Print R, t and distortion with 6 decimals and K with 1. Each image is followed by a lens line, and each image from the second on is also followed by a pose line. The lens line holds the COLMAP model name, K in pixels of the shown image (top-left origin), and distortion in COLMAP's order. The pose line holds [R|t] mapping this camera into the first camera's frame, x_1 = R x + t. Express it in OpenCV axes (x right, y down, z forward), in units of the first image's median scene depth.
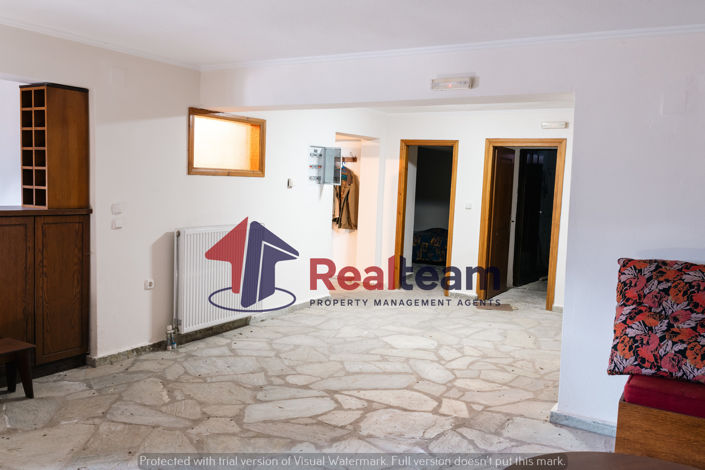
lens RADIAL K [[586.0, 0, 352.9], [0, 586.0, 235.7], [0, 0, 1]] dist [-0.011706, -0.006304]
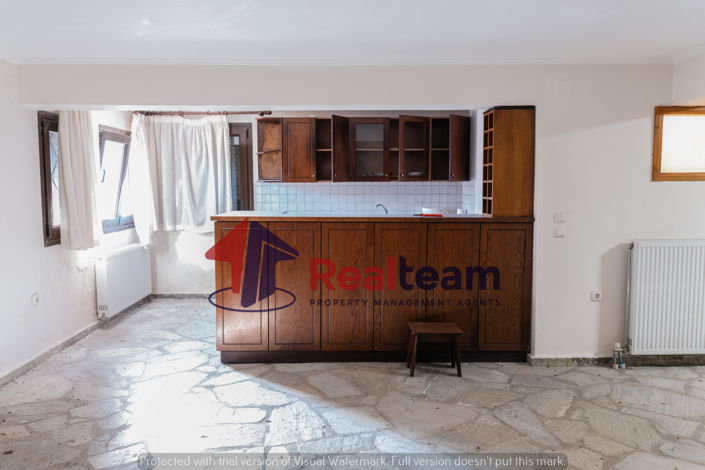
lens RADIAL K [[542.1, 0, 351.7], [0, 542.1, 234.7], [0, 0, 1]] dist [0.011510, -0.019706]
pose [[0.526745, 0.037079, -0.849214, 0.218803], [-0.052139, 0.998576, 0.011260, -0.007899], [0.848423, 0.038346, 0.527928, 0.191002]]
